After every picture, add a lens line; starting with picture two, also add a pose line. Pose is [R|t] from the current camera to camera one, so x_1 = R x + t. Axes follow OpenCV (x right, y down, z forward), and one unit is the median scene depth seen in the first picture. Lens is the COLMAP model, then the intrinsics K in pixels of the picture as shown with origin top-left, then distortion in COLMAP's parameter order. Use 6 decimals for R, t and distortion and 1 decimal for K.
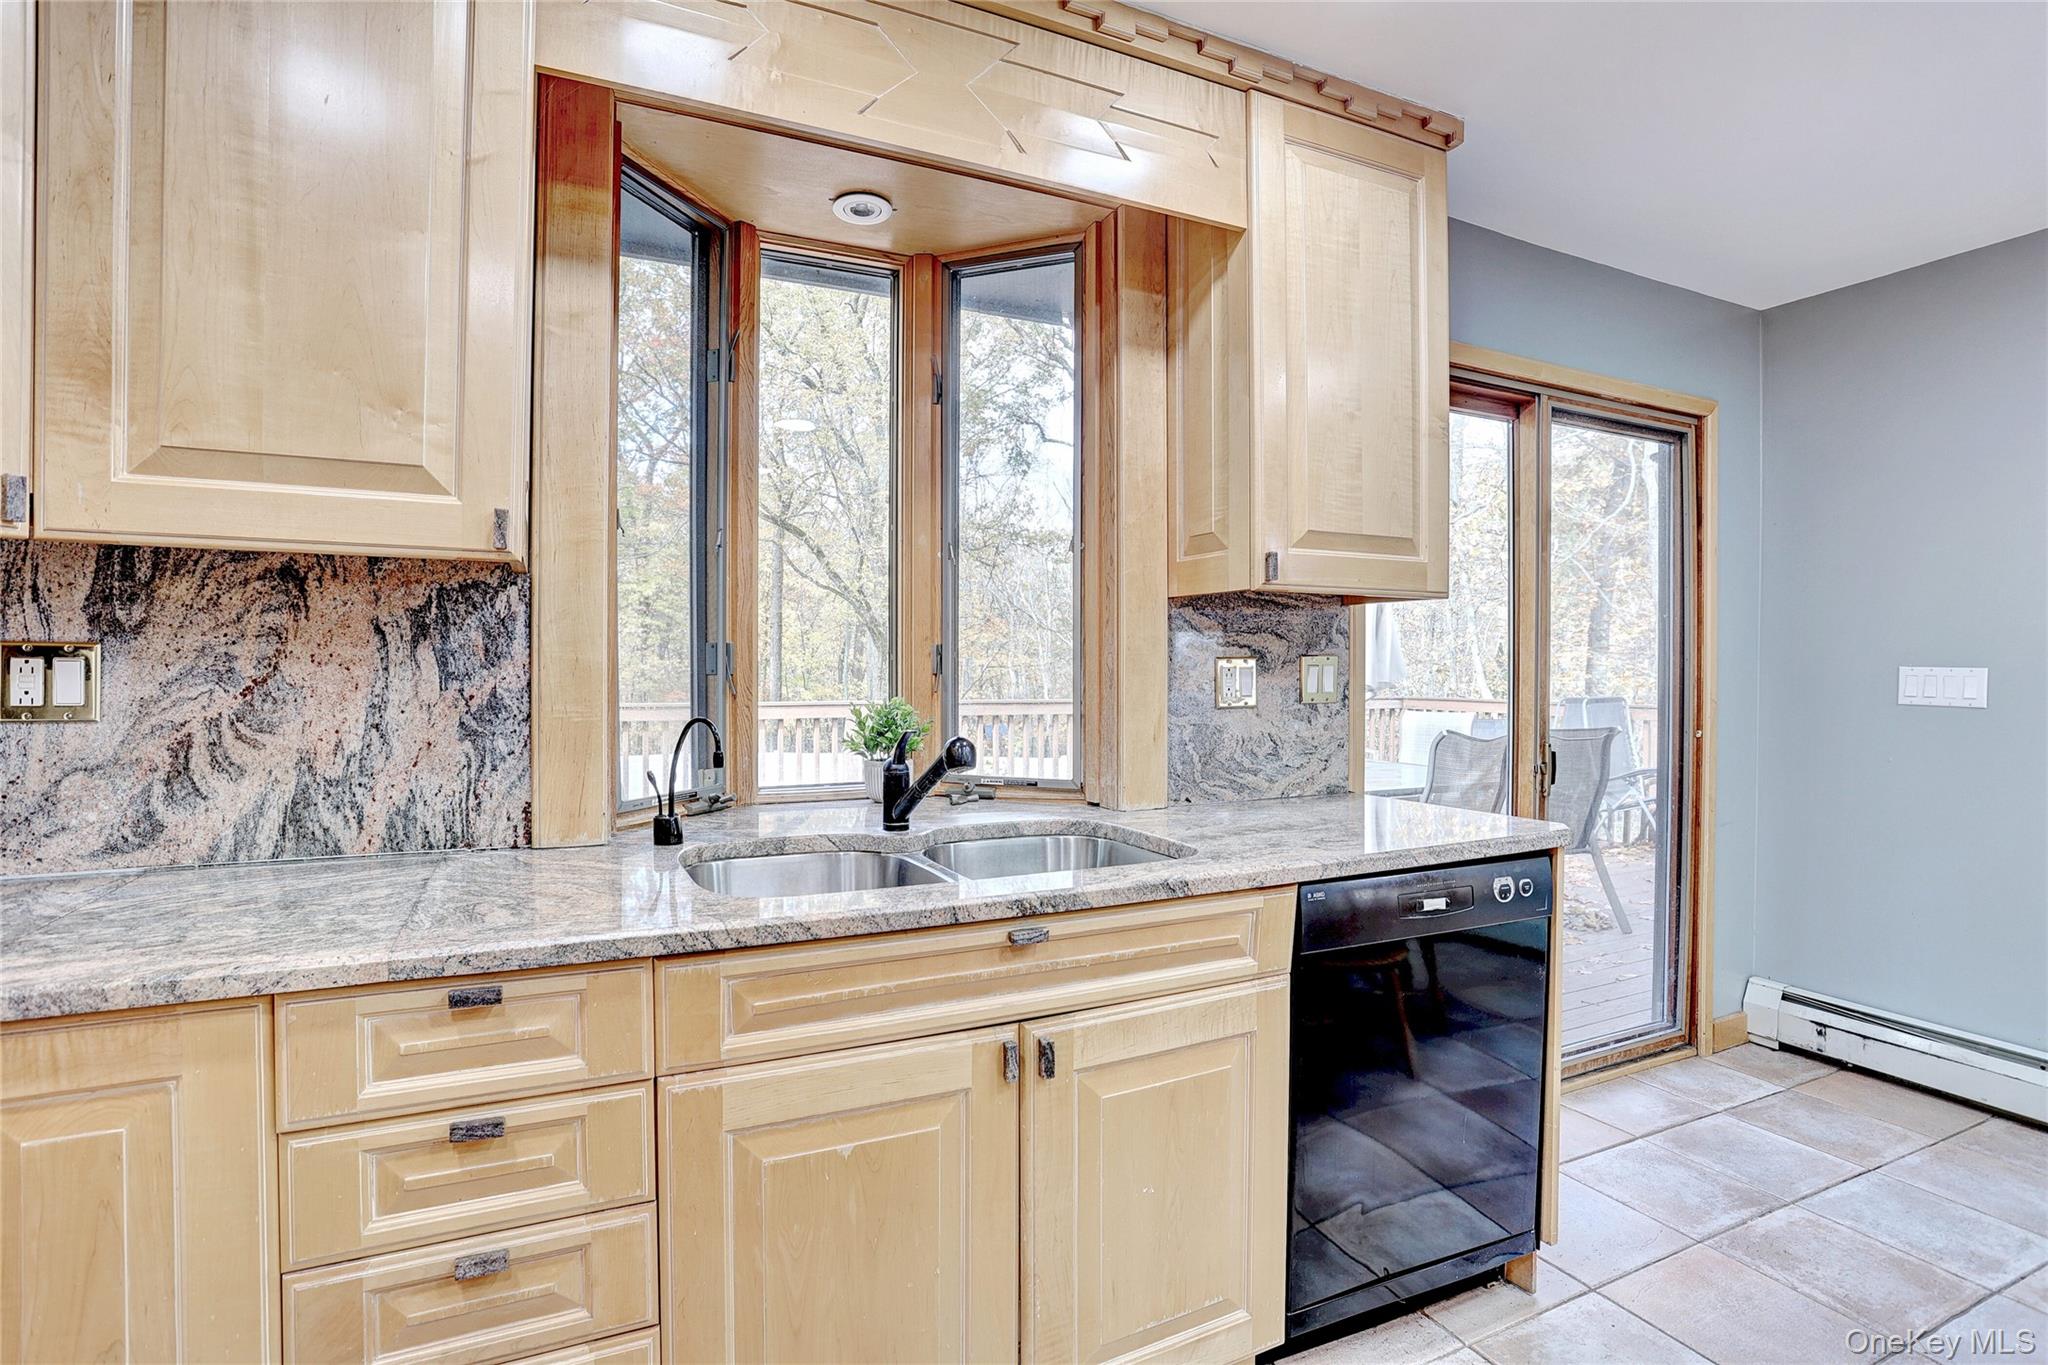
lens RADIAL K [[1001.9, 0, 1016.0], [0, 1001.9, 672.7], [0, 0, 1]] dist [-0.082091, 0.038713]
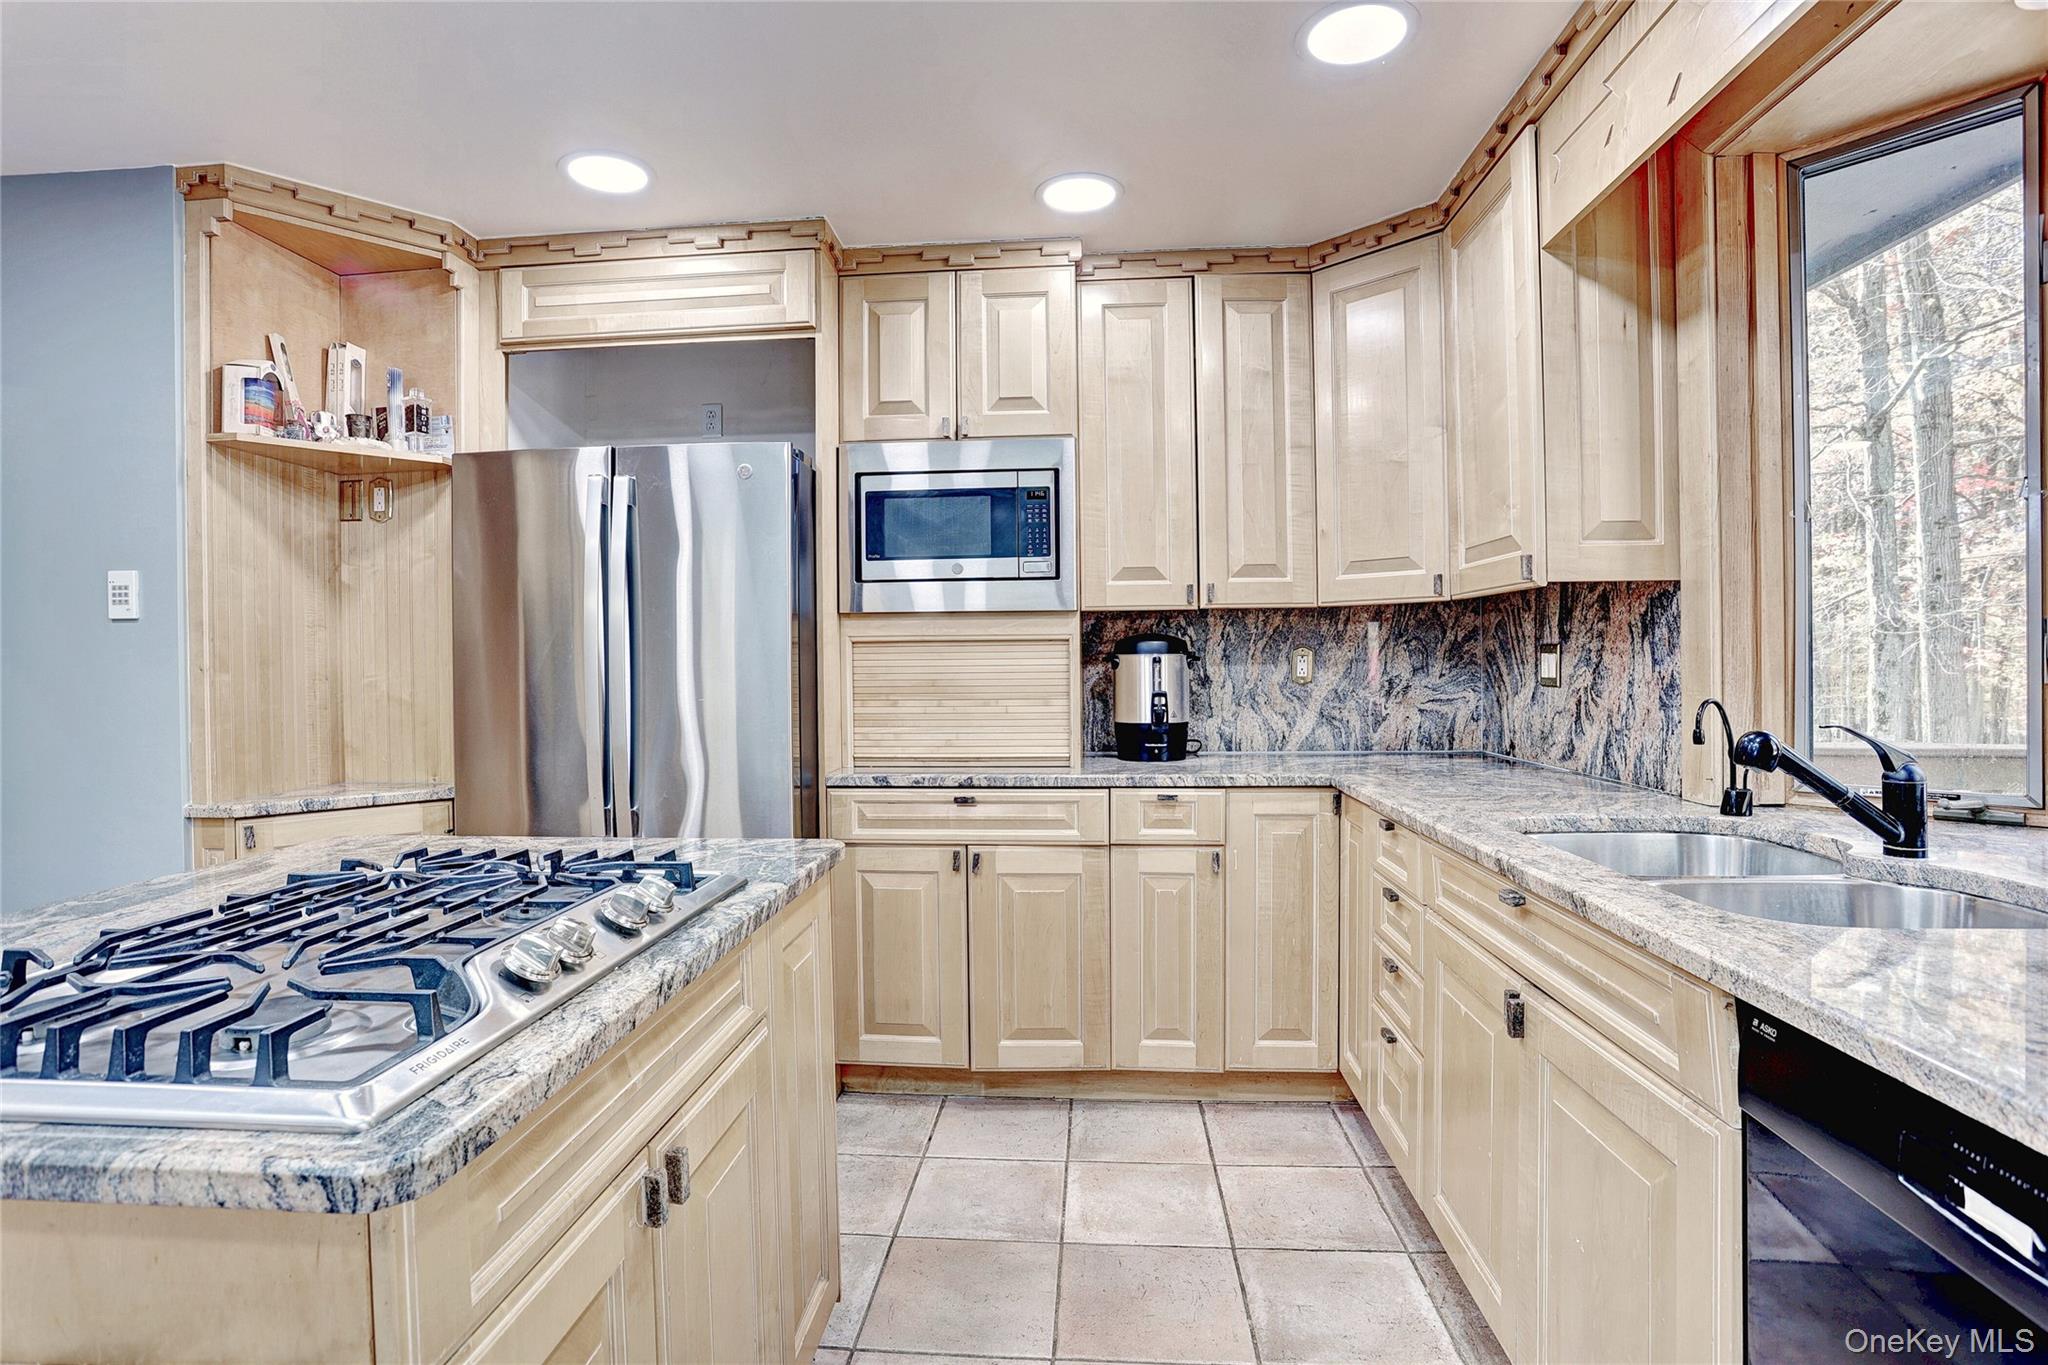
lens RADIAL K [[1001.9, 0, 1016.0], [0, 1001.9, 672.7], [0, 0, 1]] dist [-0.082091, 0.038713]
pose [[-0.498466, 0.010311, -0.866848, 1.025374], [0.009163, 0.999936, 0.006625, 0.001566], [0.866861, -0.004641, -0.498529, 0.895741]]
